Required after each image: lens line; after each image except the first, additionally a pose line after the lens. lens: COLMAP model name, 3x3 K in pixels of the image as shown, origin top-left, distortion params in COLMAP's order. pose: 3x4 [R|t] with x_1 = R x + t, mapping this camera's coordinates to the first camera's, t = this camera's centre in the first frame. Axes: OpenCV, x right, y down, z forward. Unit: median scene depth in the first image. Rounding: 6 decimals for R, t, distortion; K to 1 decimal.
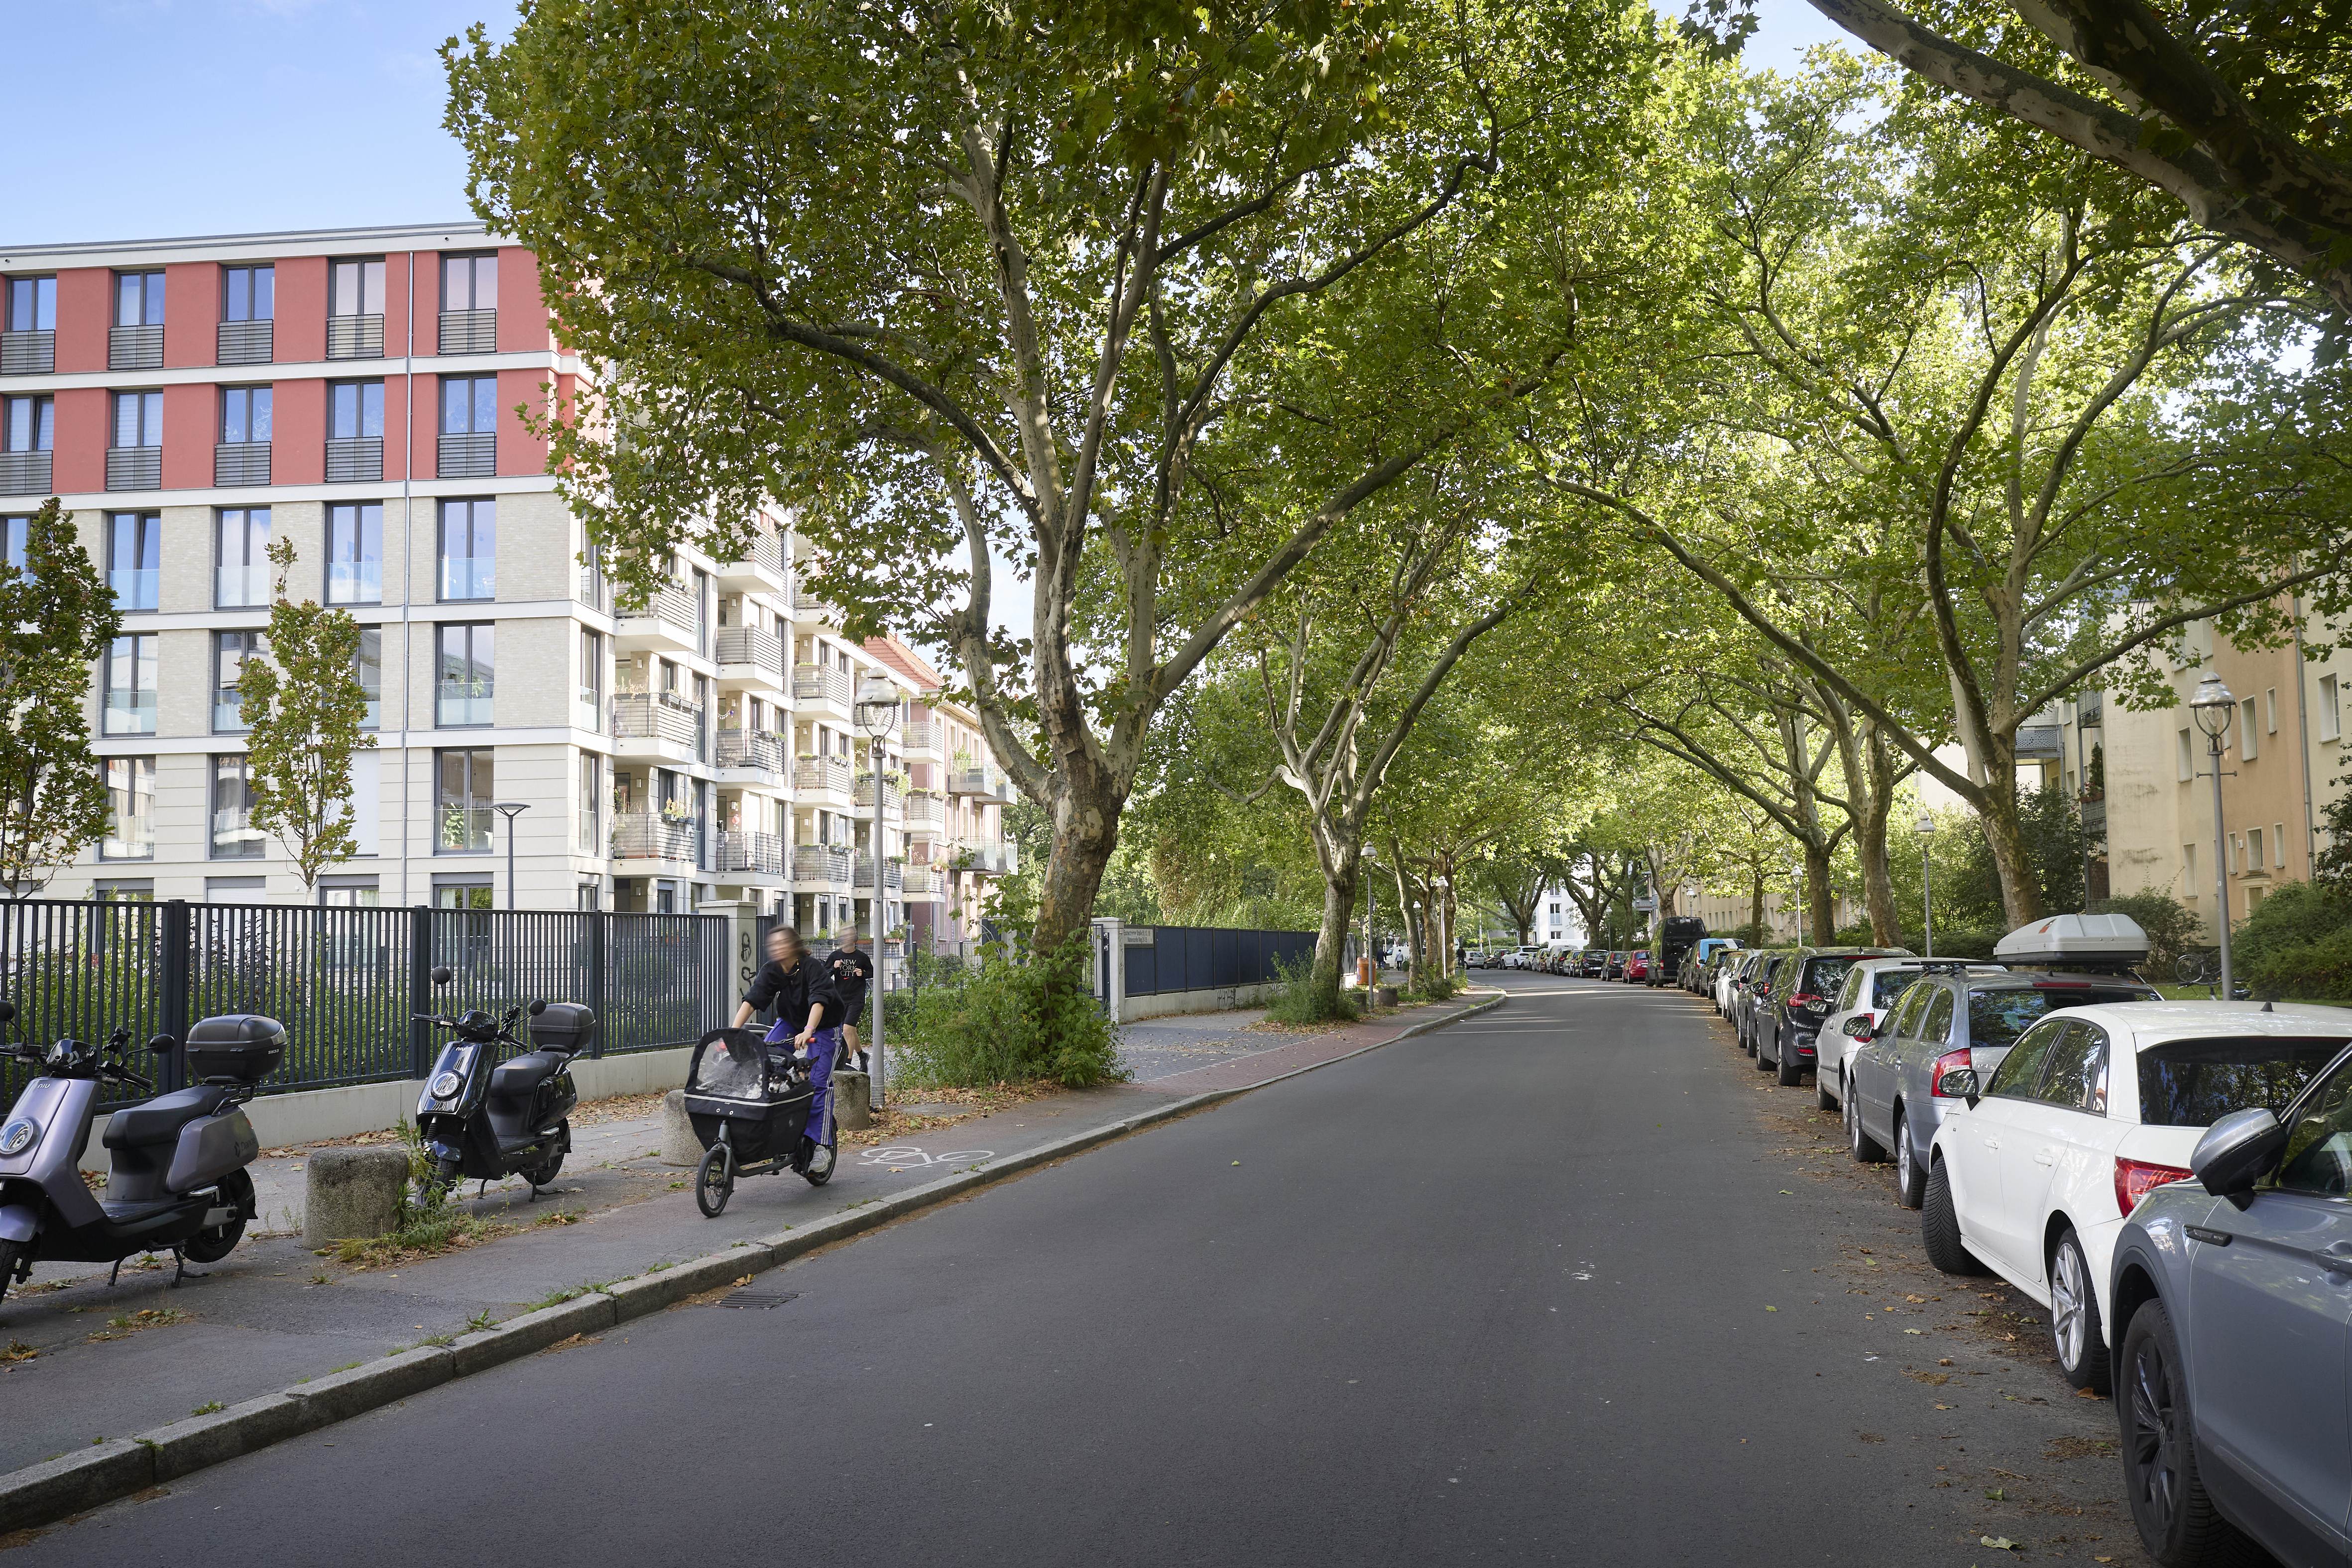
lens RADIAL K [[1879.8, 0, 1176.0], [0, 1879.8, 784.0], [0, 0, 1]] dist [-0.011890, -0.004513]
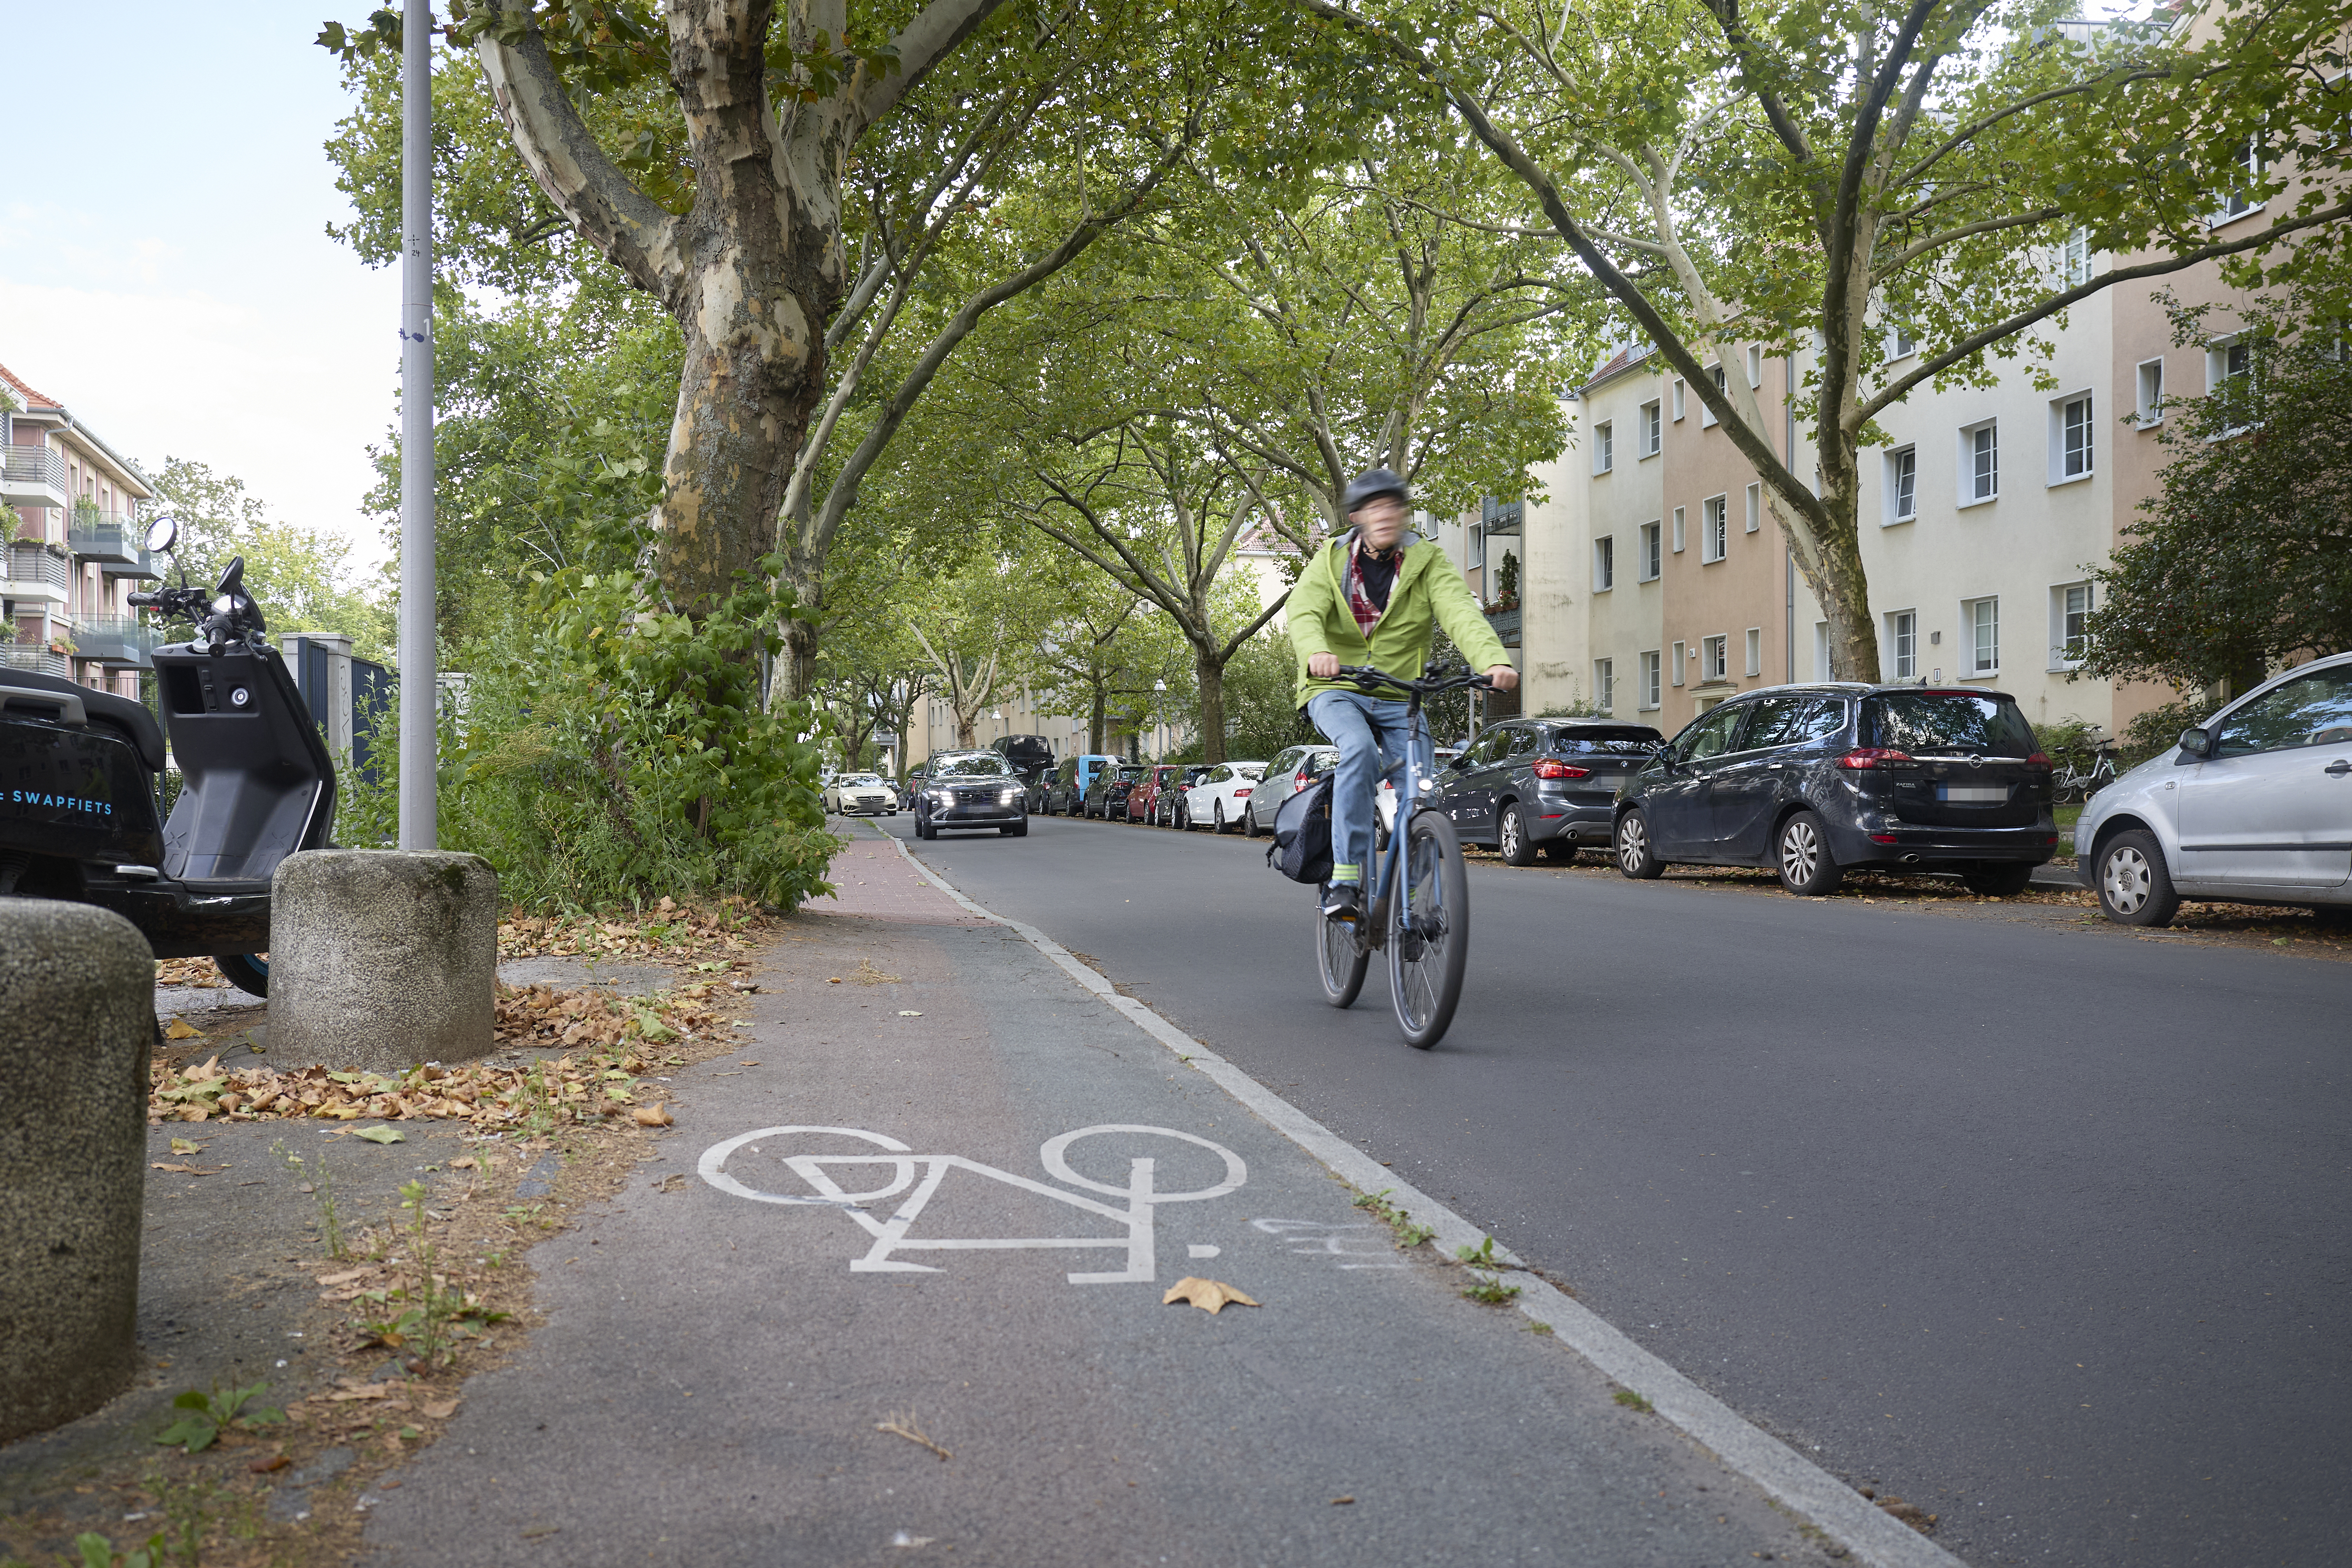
lens RADIAL K [[1879.8, 0, 1176.0], [0, 1879.8, 784.0], [0, 0, 1]] dist [-0.011890, -0.004513]
pose [[0.904888, 0.010130, 0.425529, -0.081930], [-0.043968, 0.996593, 0.069773, 0.051282], [-0.423373, -0.081847, 0.902251, 0.300812]]
